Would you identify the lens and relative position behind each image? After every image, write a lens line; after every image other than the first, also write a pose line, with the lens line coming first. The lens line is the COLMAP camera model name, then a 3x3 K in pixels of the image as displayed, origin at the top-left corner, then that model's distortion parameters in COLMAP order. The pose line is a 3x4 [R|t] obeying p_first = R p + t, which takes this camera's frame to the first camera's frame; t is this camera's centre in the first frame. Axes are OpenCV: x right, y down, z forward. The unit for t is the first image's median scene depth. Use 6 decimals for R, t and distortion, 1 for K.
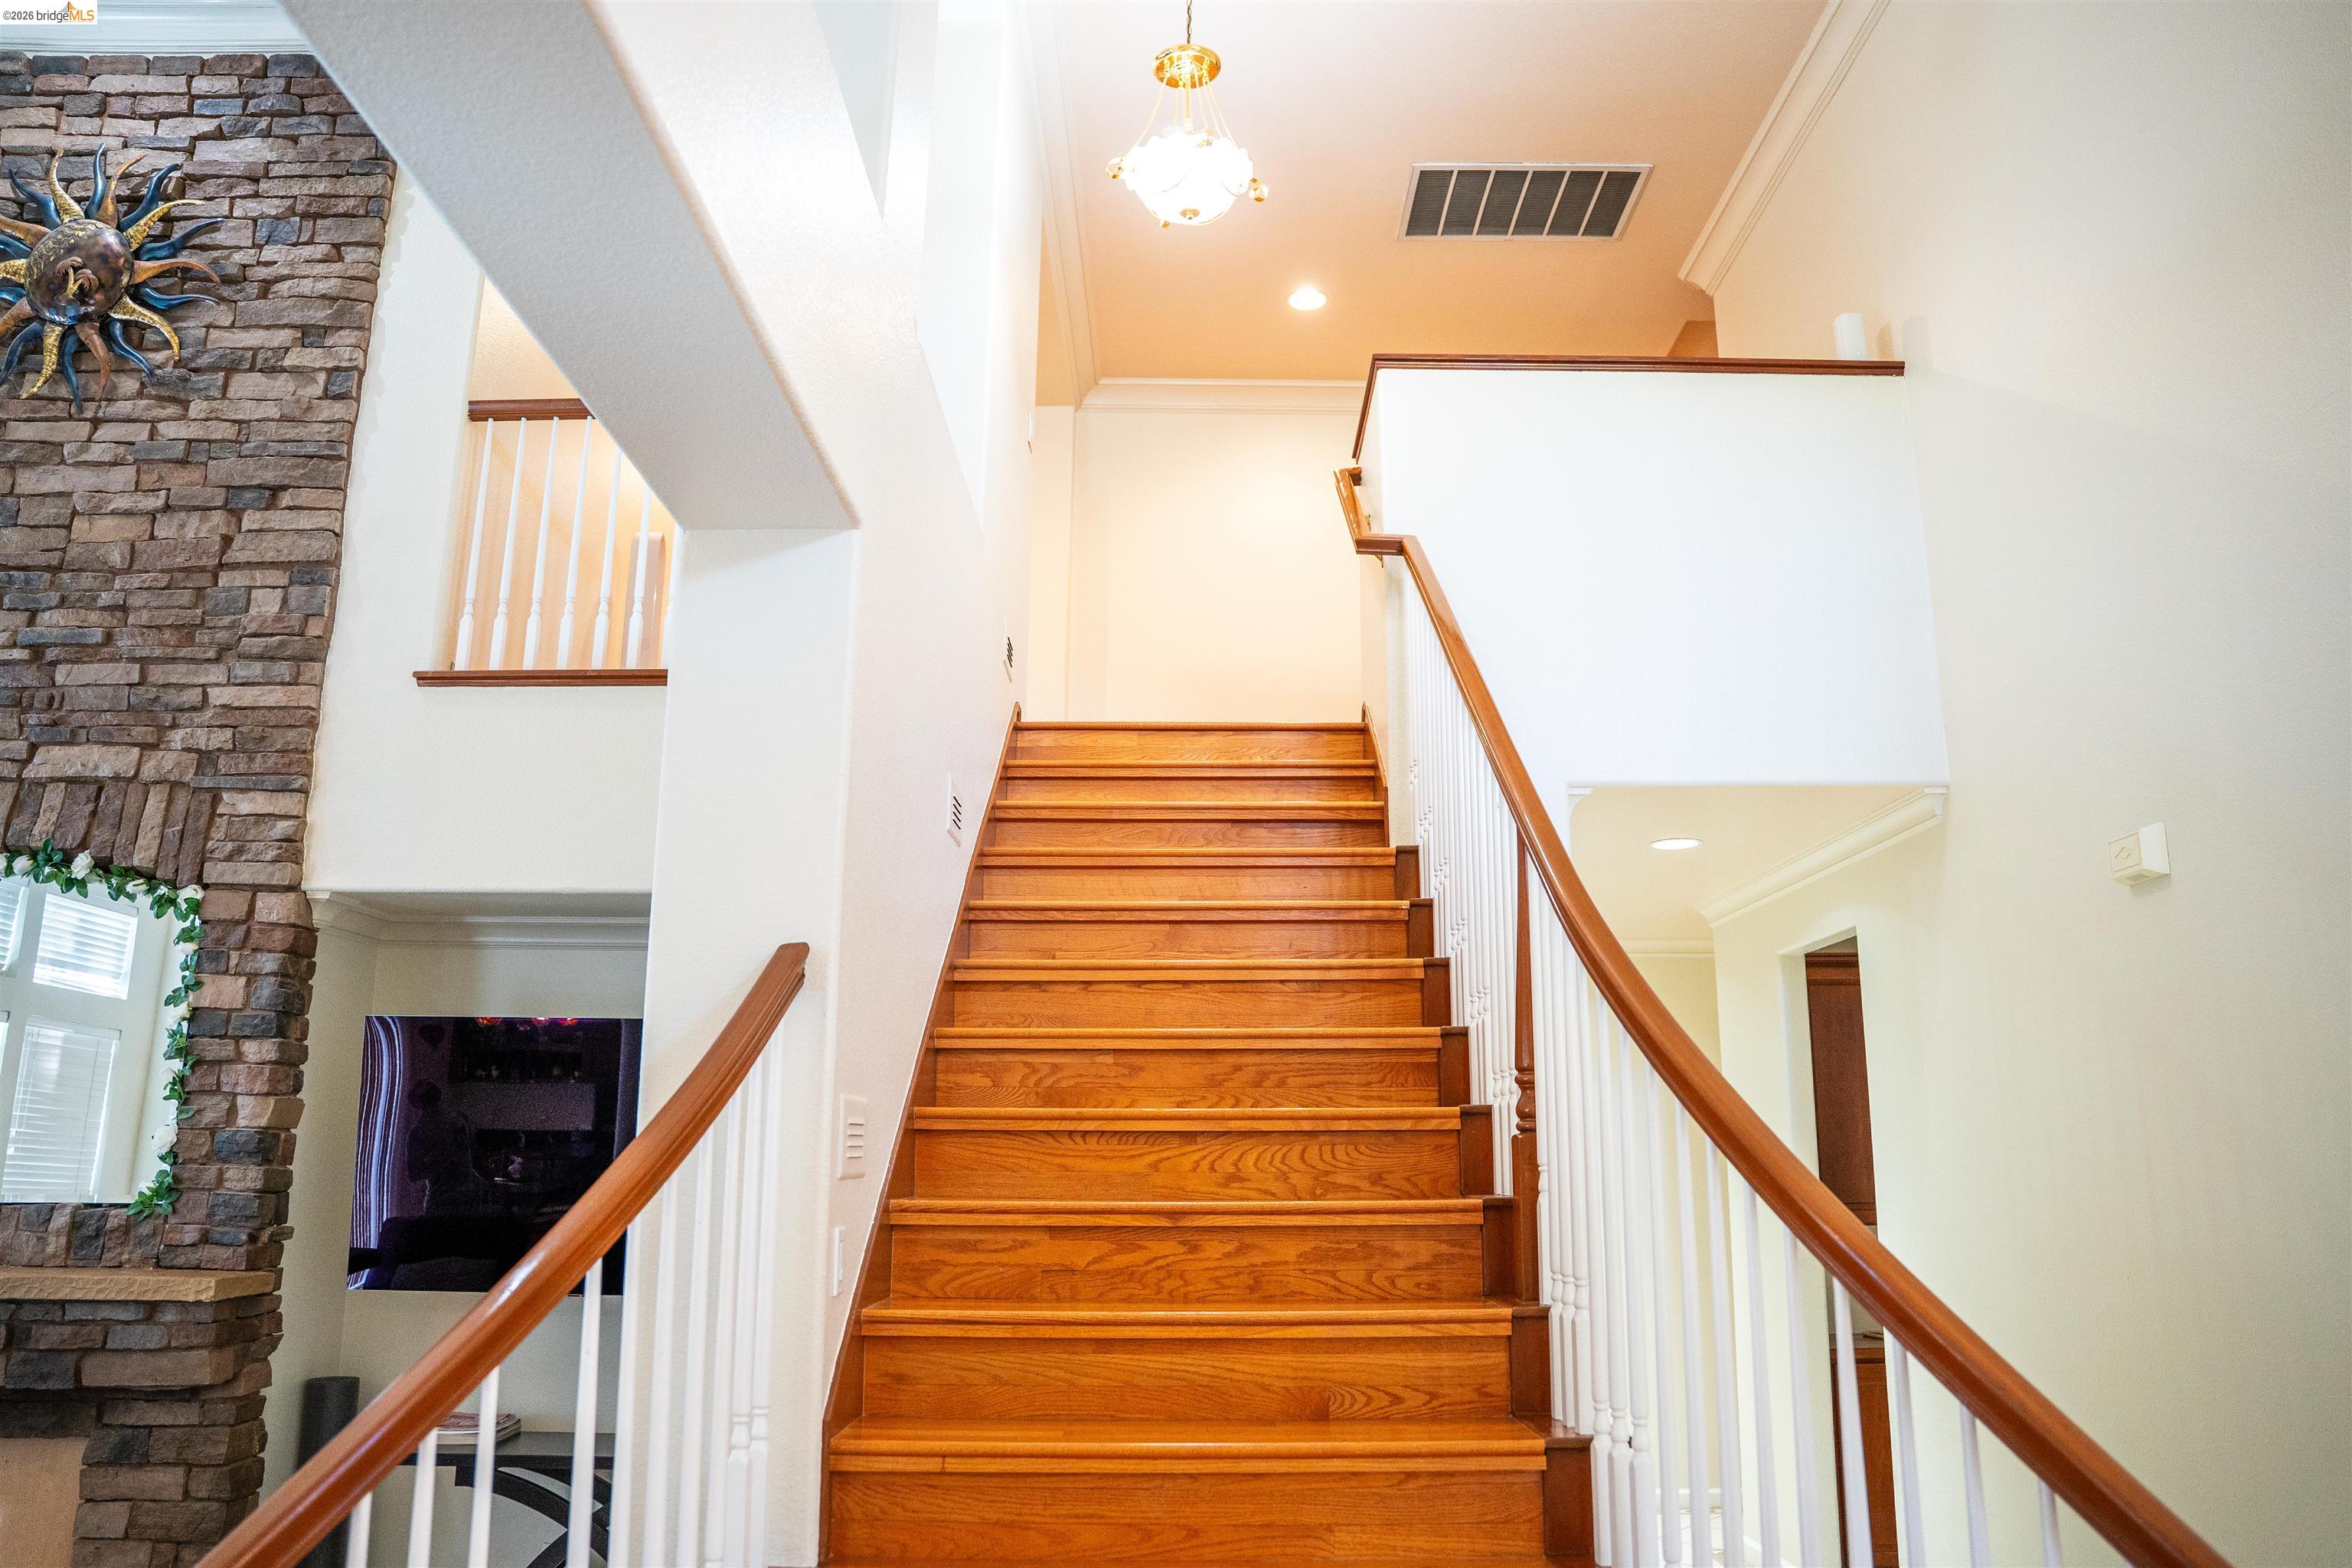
lens RADIAL K [[1633.8, 0, 1174.1], [0, 1633.8, 790.2], [0, 0, 1]] dist [-0.138781, 0.105376]
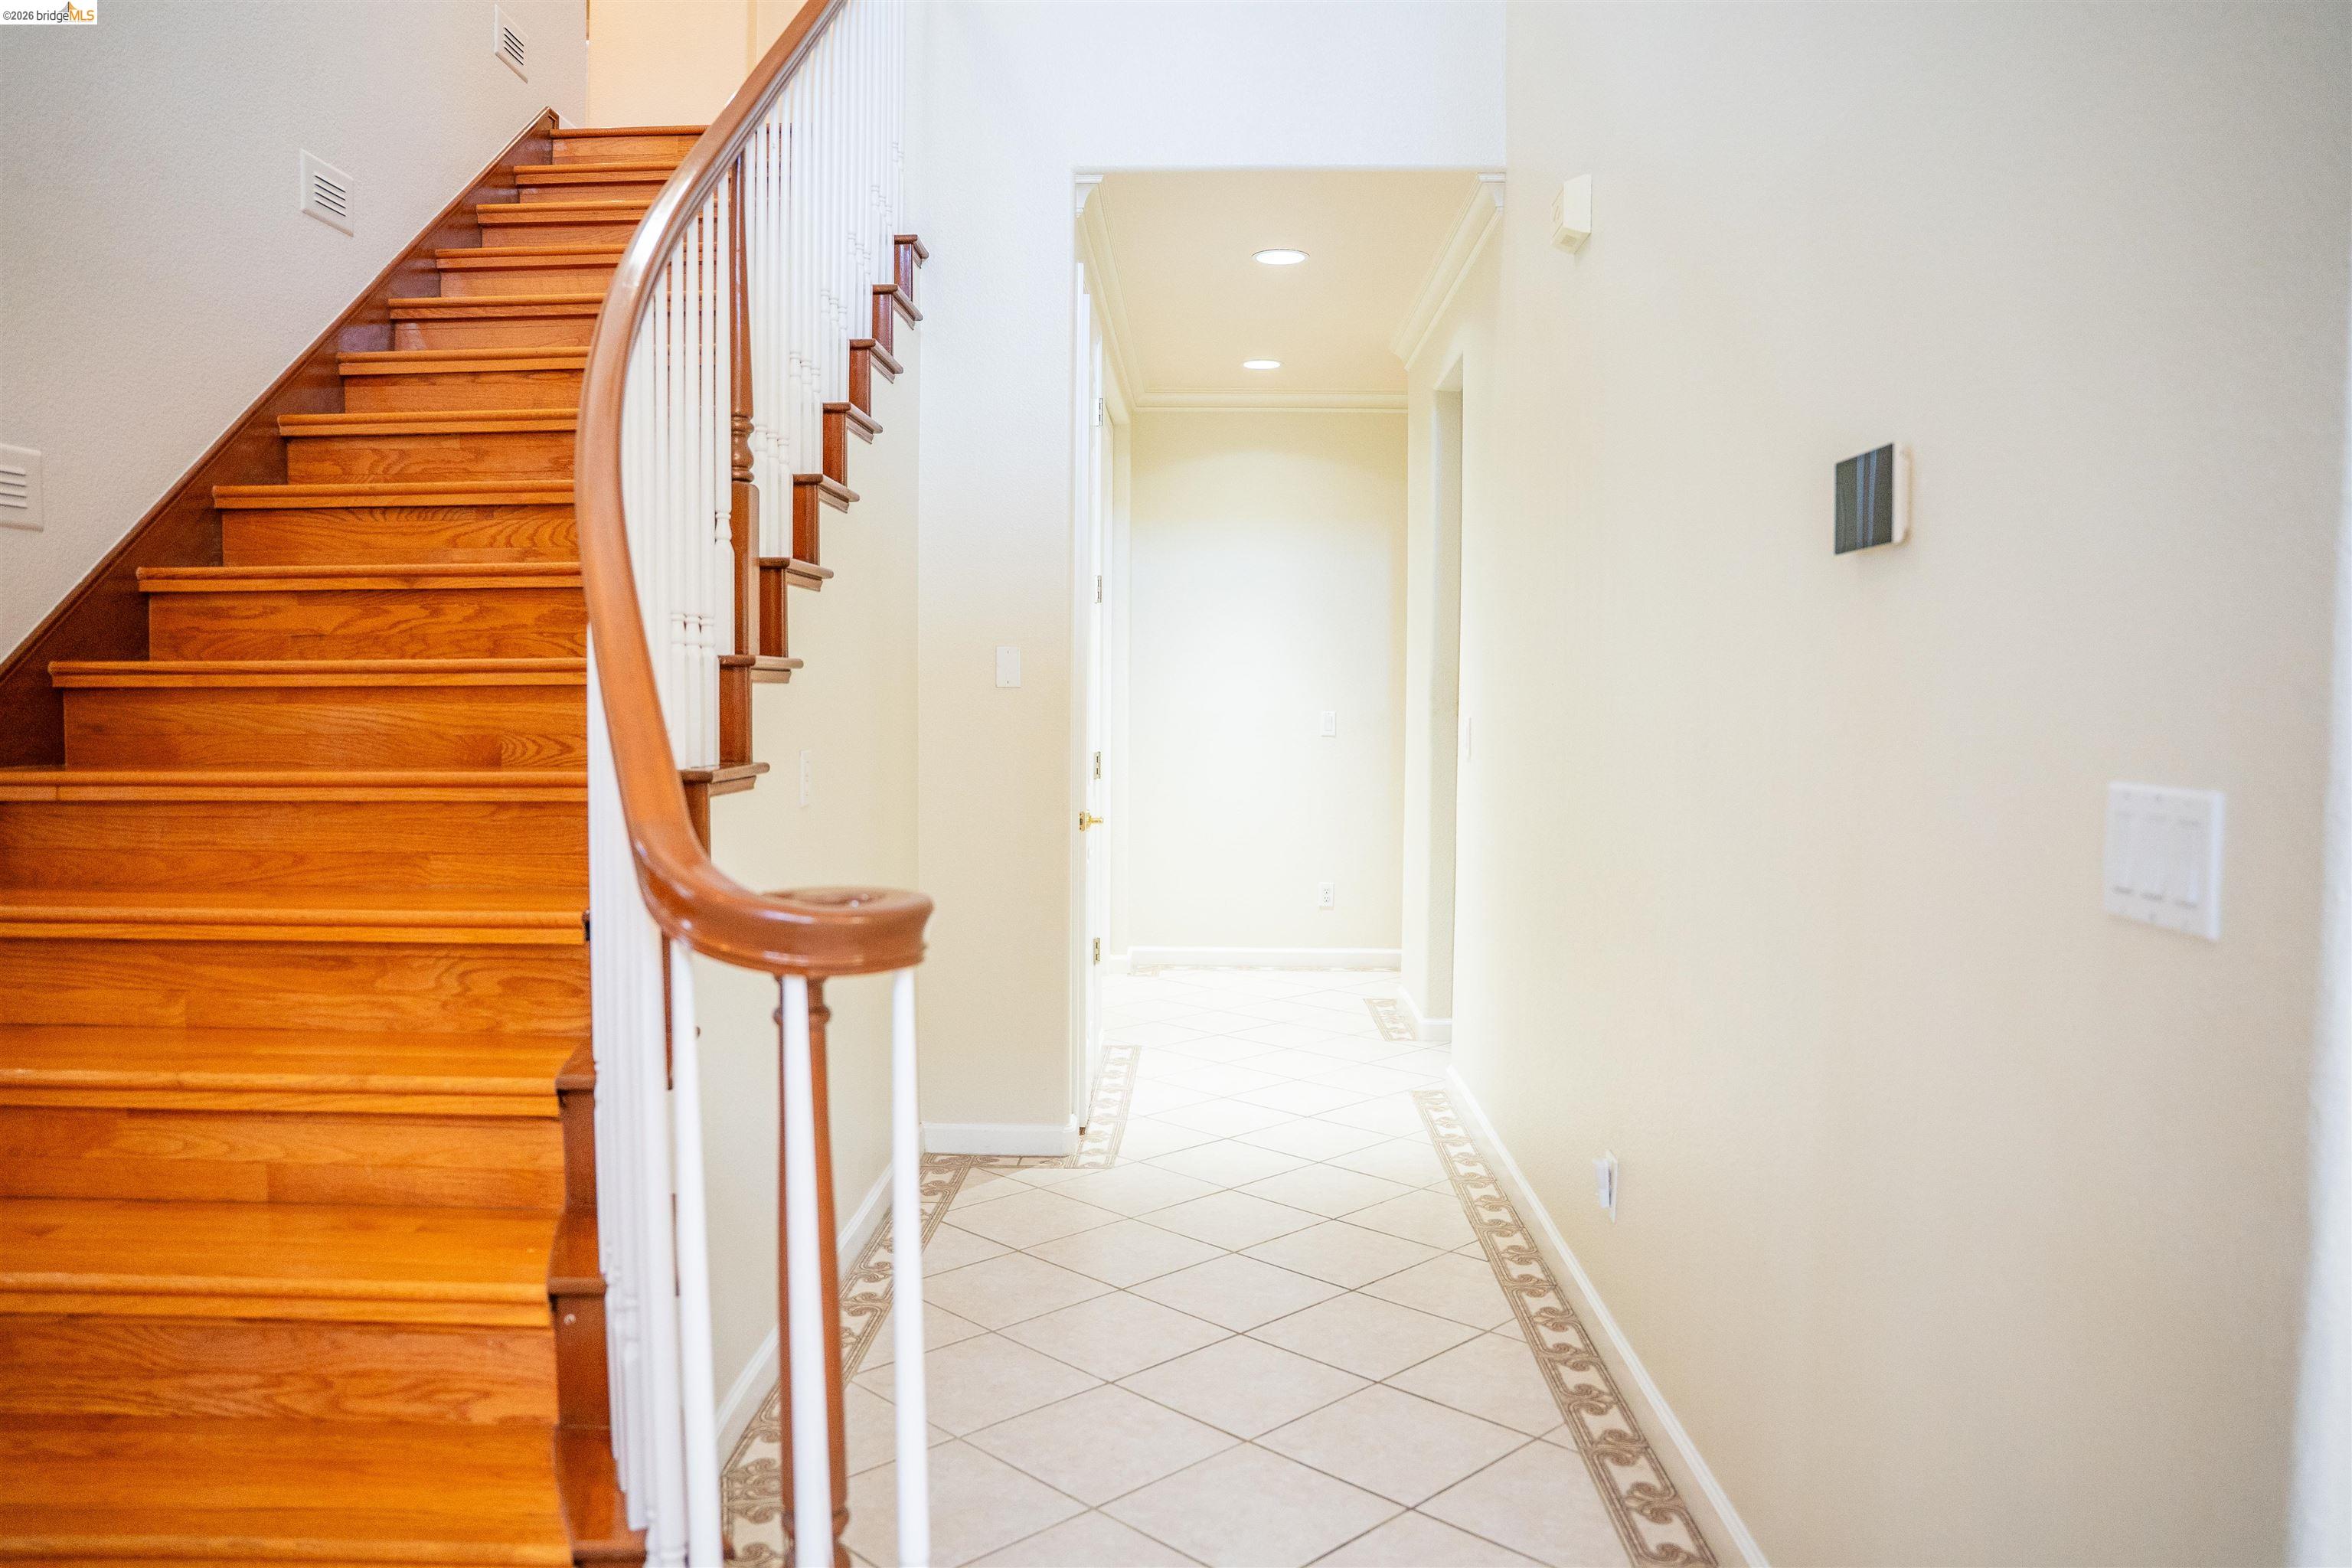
lens RADIAL K [[1670.7, 0, 1163.1], [0, 1670.7, 781.5], [0, 0, 1]] dist [-0.137441, 0.109040]
pose [[0.999730, 0.001936, -0.023163, 0.480578], [0.004525, 0.961243, 0.275664, 0.110617], [0.022799, -0.275694, 0.960975, 0.025079]]
